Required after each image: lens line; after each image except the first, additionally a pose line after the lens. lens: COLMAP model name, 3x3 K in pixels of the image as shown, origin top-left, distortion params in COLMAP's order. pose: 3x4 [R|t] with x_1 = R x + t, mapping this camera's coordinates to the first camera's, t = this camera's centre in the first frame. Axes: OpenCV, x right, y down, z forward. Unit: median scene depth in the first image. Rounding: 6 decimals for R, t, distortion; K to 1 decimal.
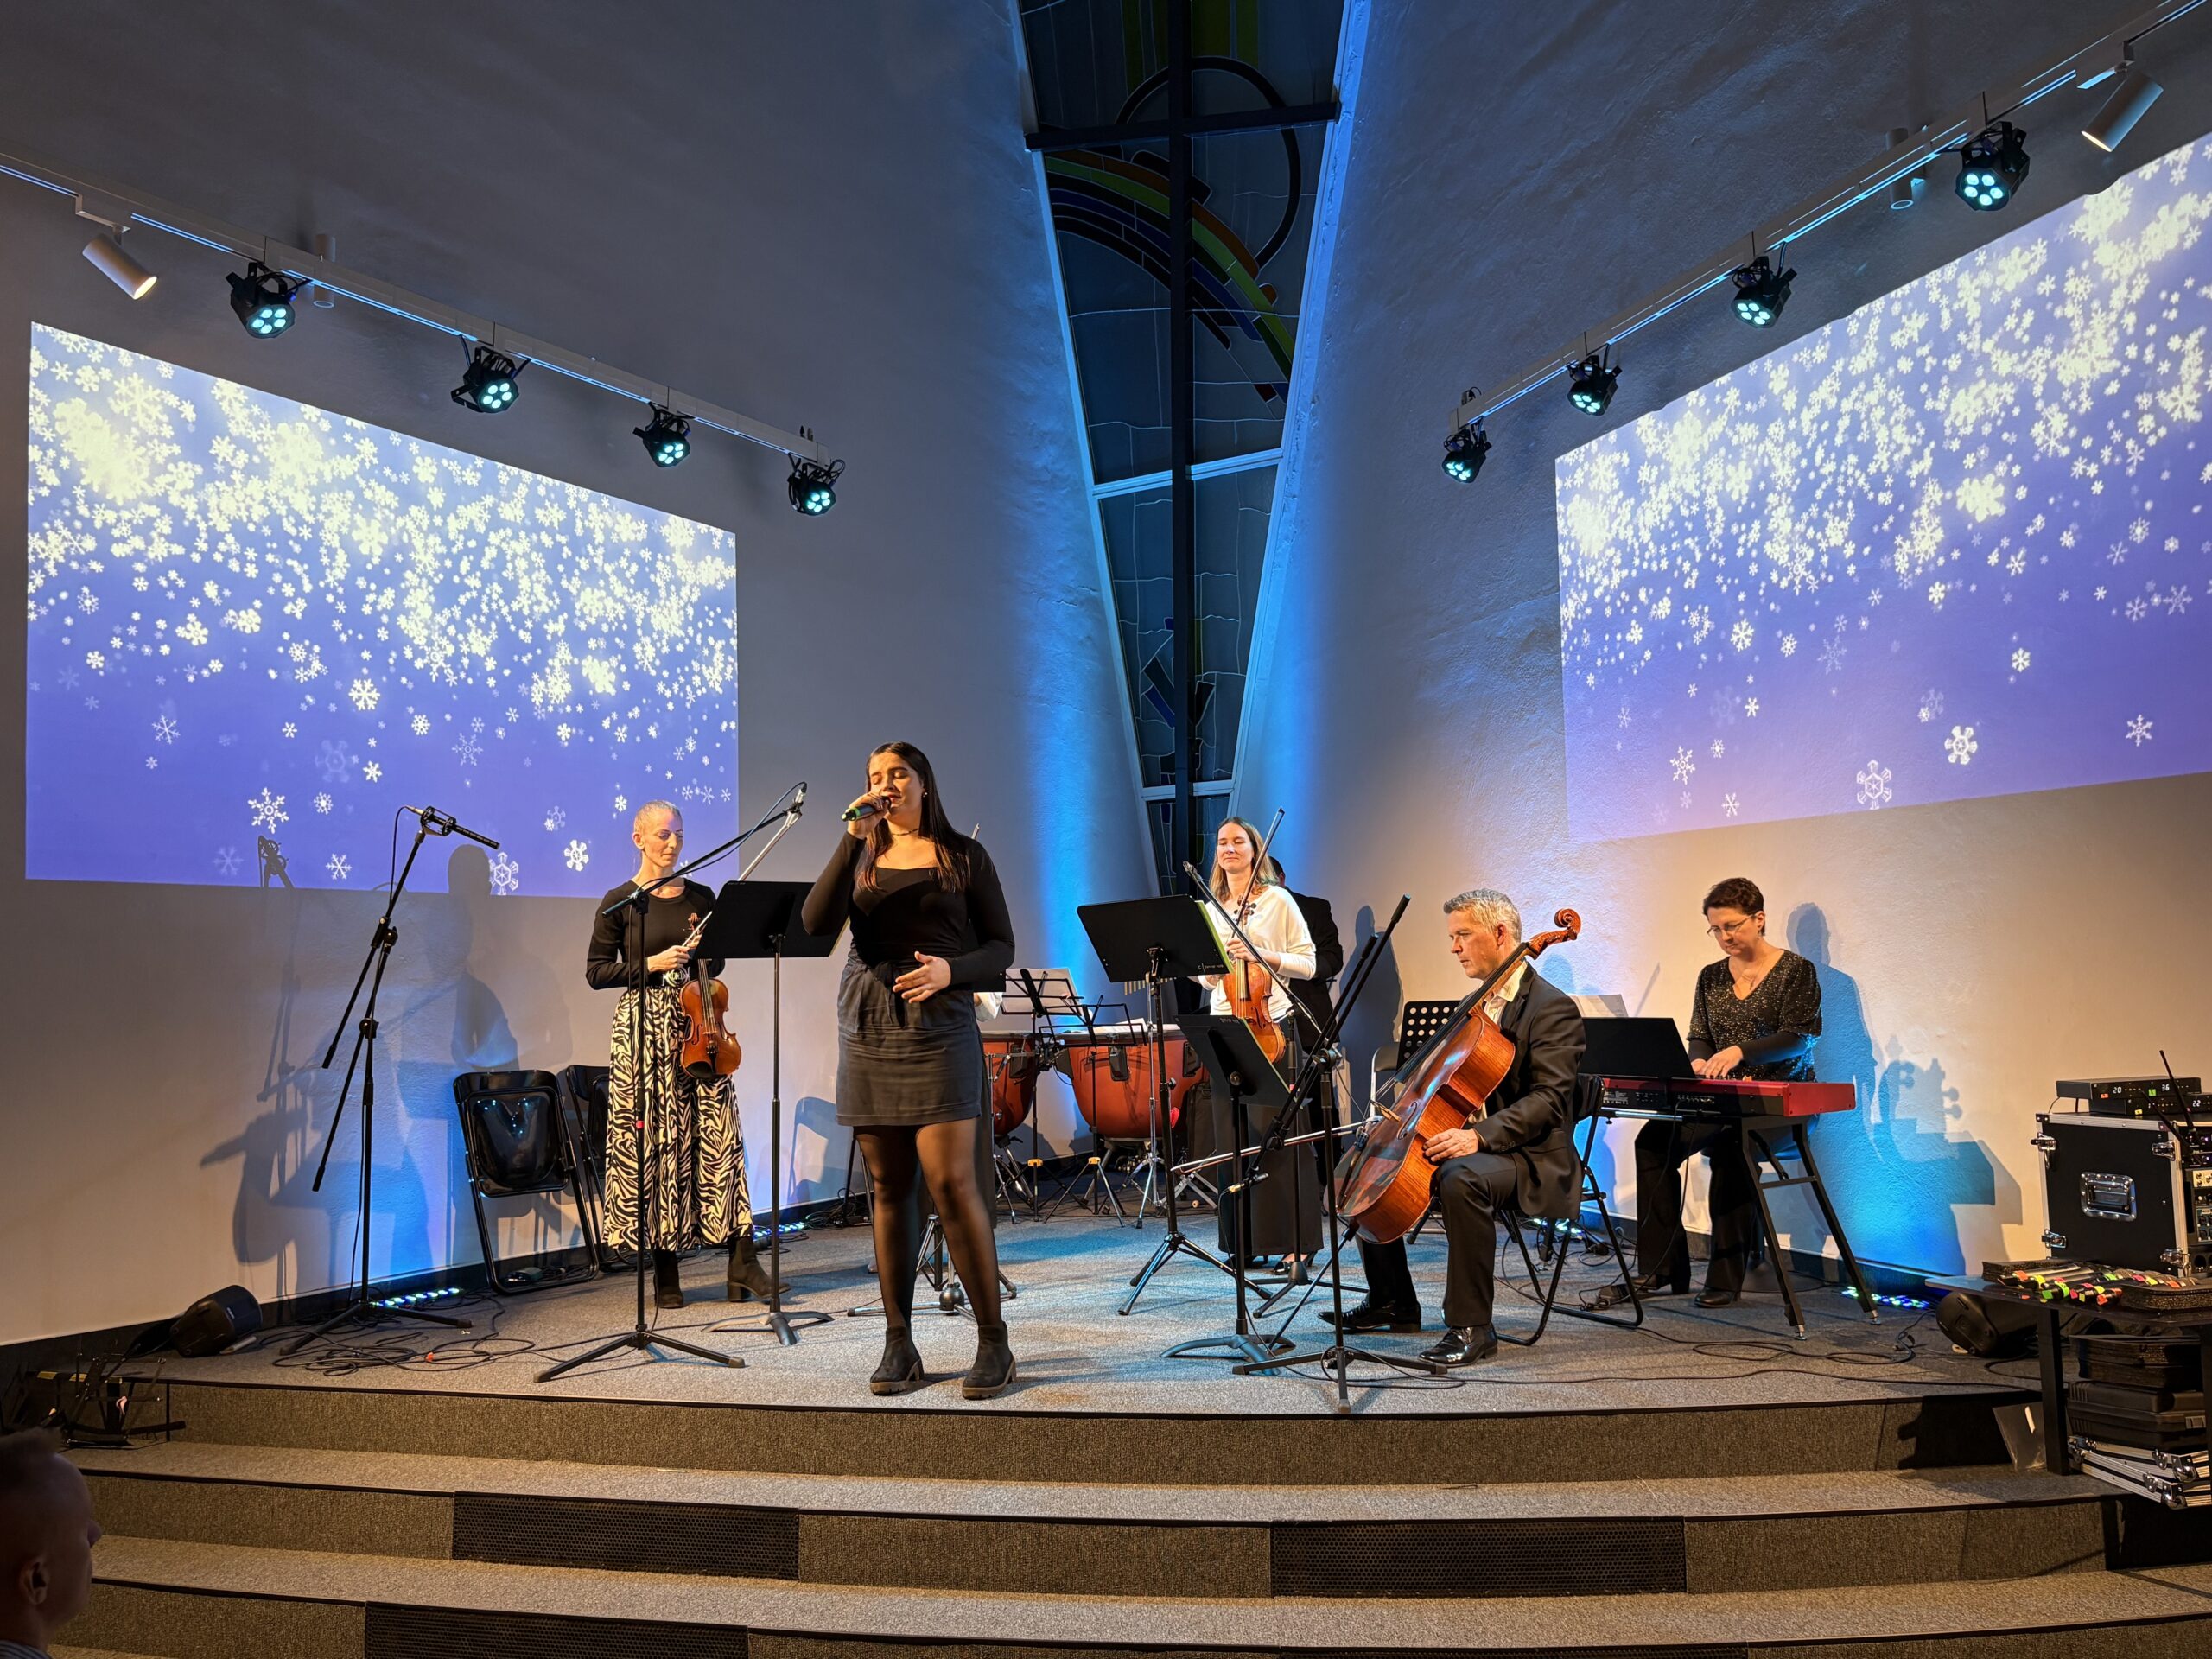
lens RADIAL K [[1764.6, 0, 1108.9], [0, 1764.6, 853.2], [0, 0, 1]] dist [0.035996, -0.038087]
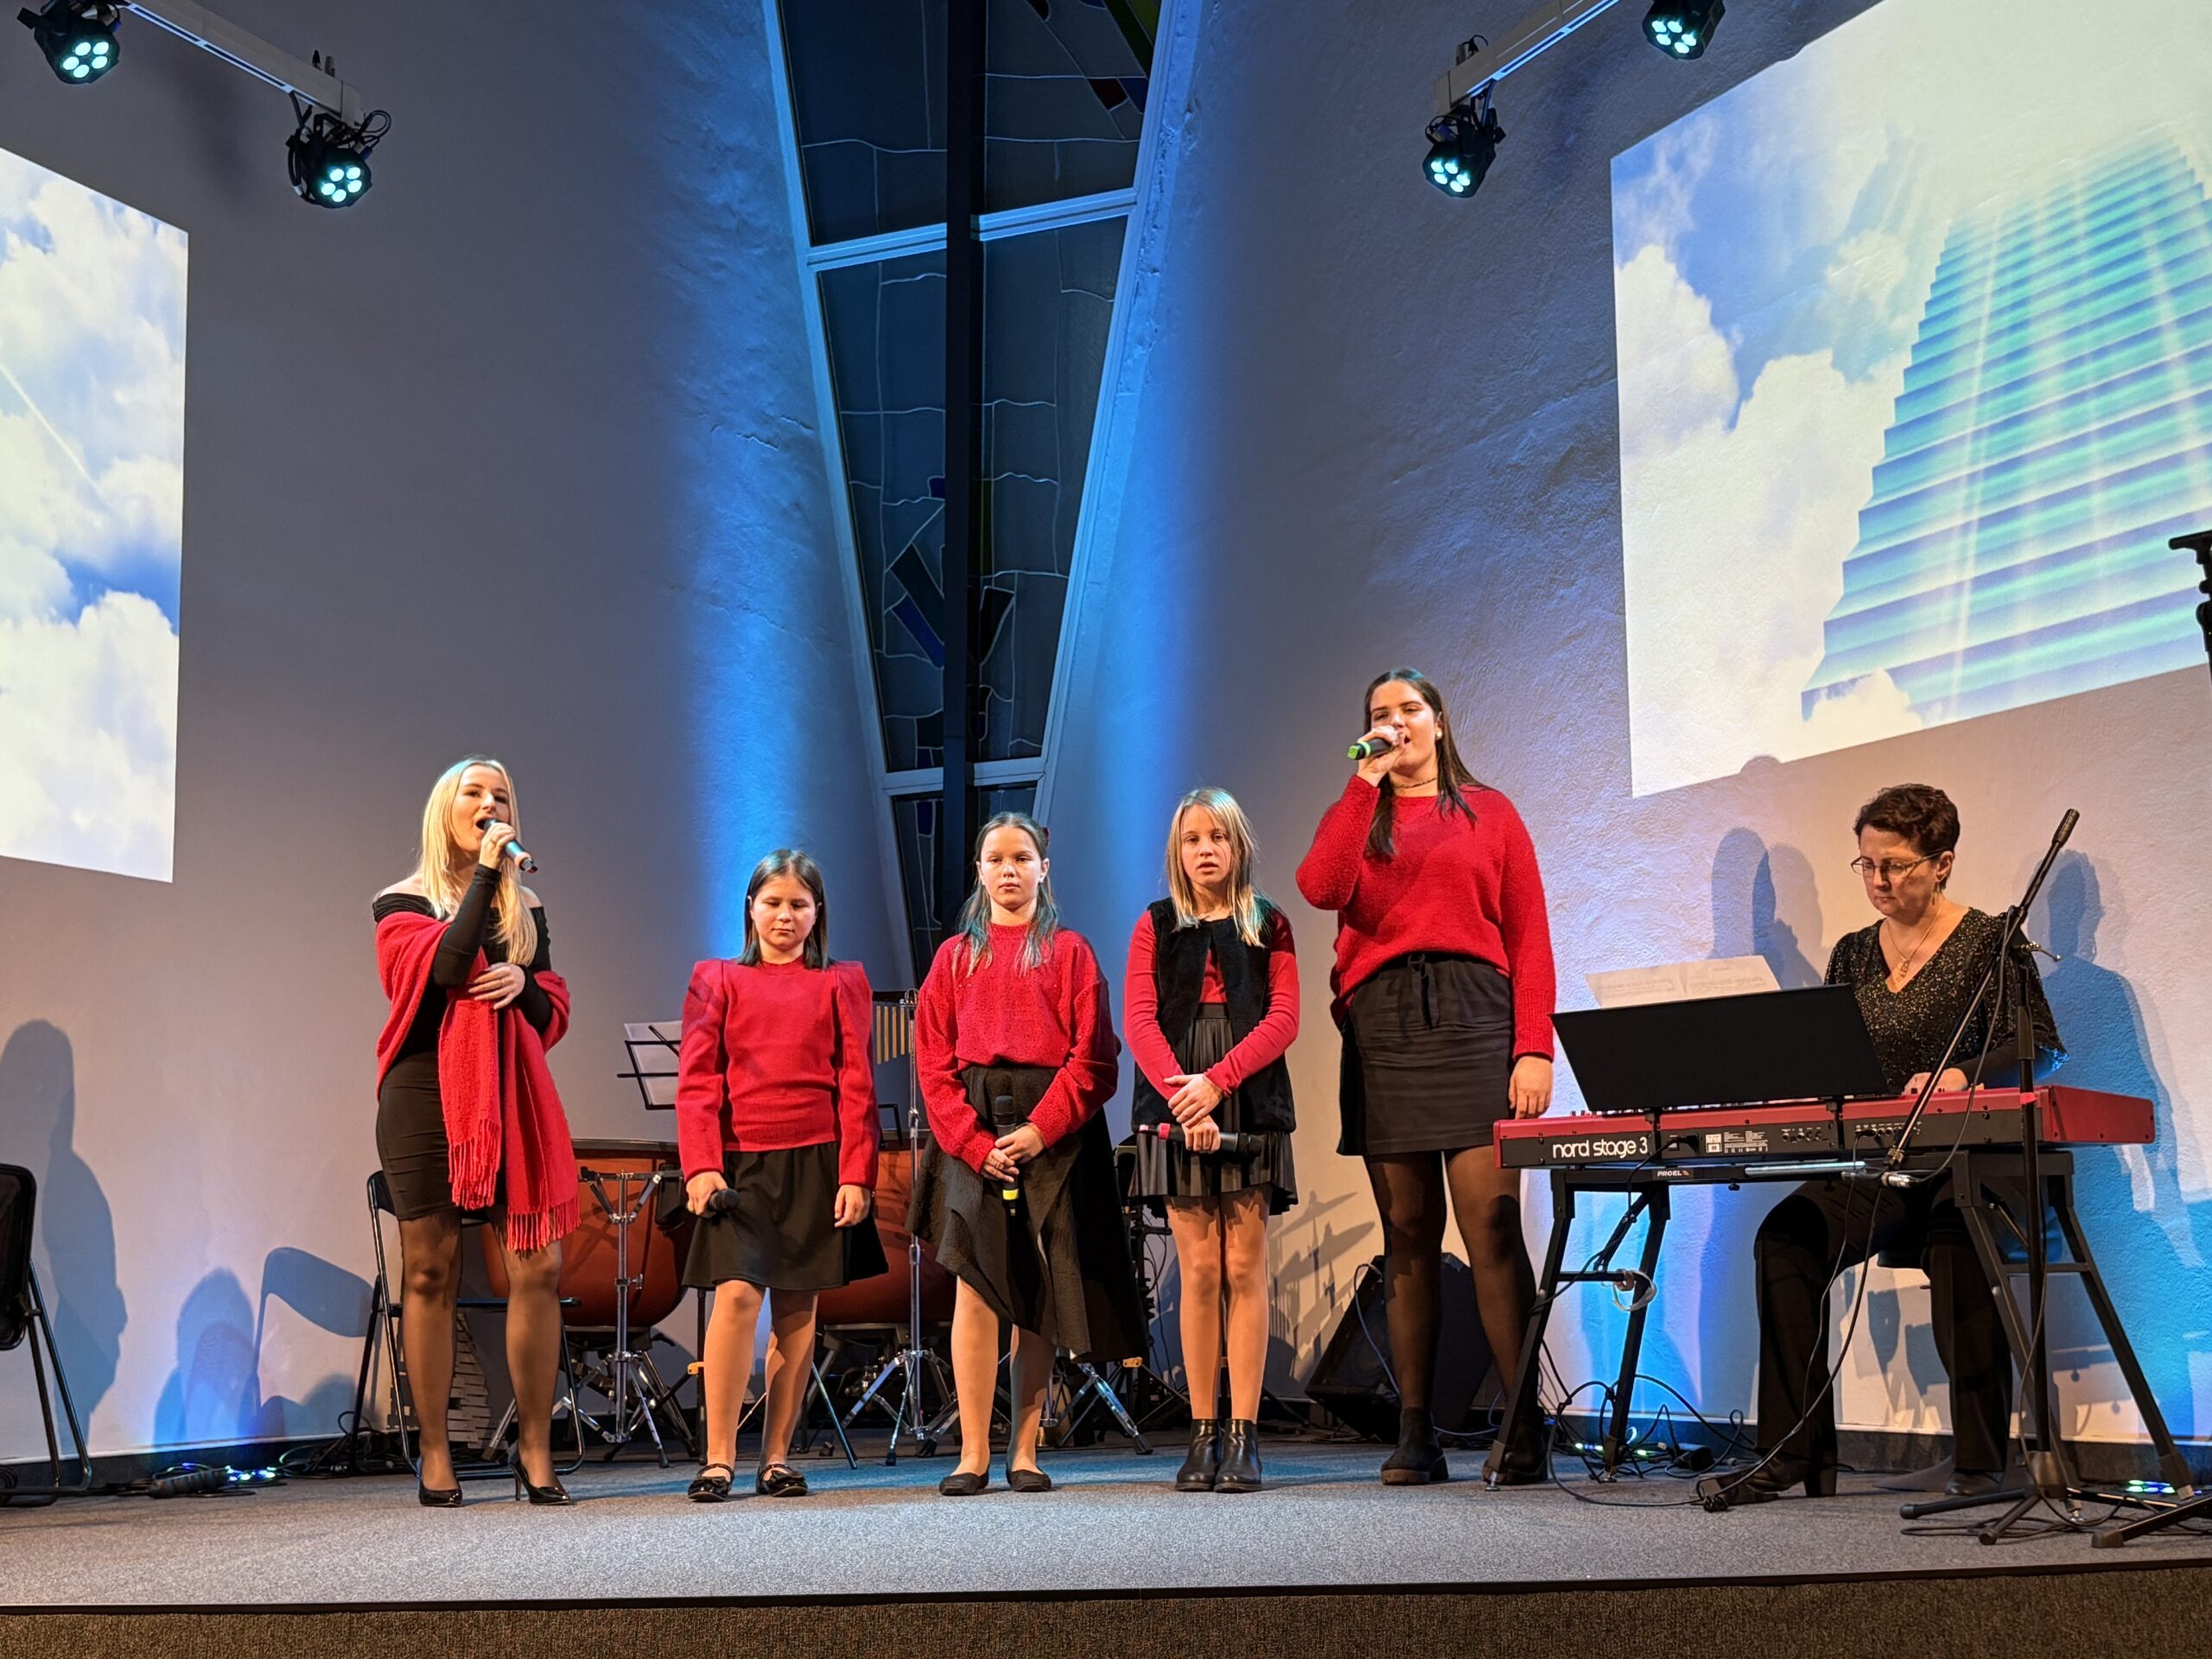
lens RADIAL K [[3003.0, 0, 1102.5], [0, 3003.0, 855.7], [0, 0, 1]] dist [0.075034, 0.000000]
pose [[0.993553, 0.020164, 0.111563, -0.026621], [-0.011808, 0.997109, -0.075062, 0.088838], [-0.112754, 0.073261, 0.990918, 0.027245]]
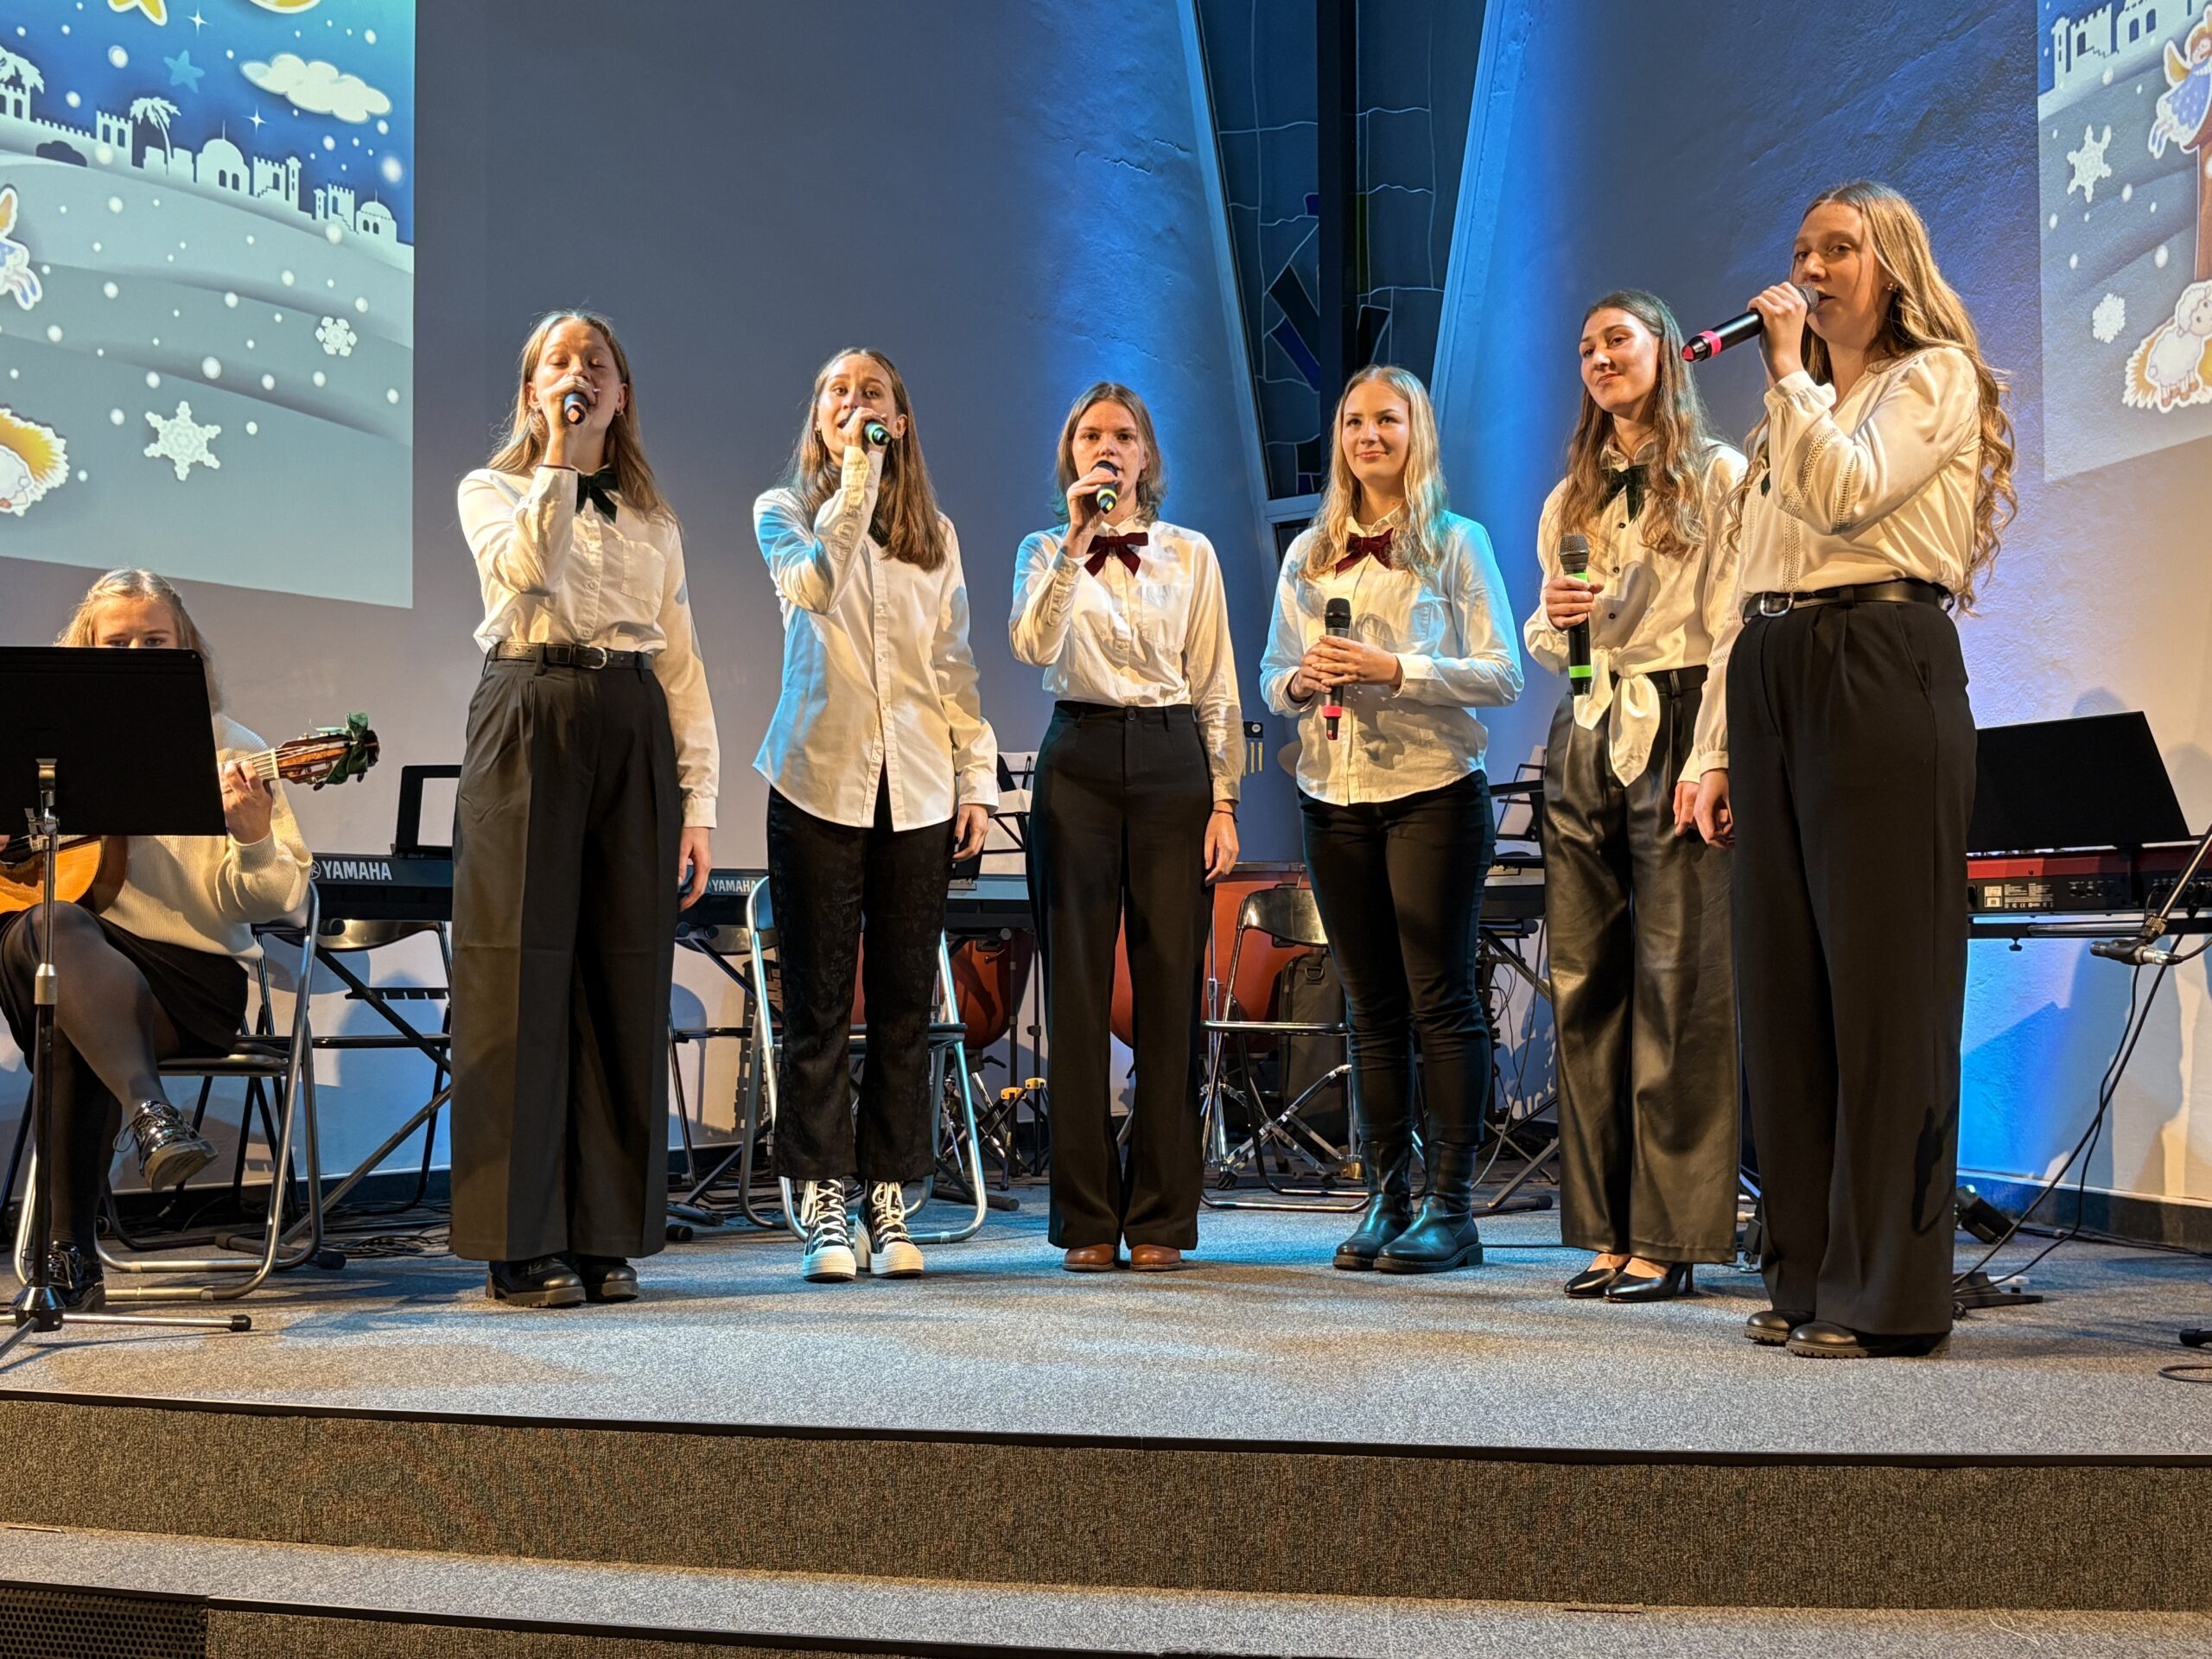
lens RADIAL K [[2663.8, 0, 1110.7], [0, 2663.8, 869.8], [0, 0, 1]] dist [0.040381, 0.000000]
pose [[0.995492, 0.013392, -0.093892, 0.073130], [-0.010336, 0.999403, 0.032962, 0.079528], [0.094277, -0.031843, 0.995037, 0.166879]]
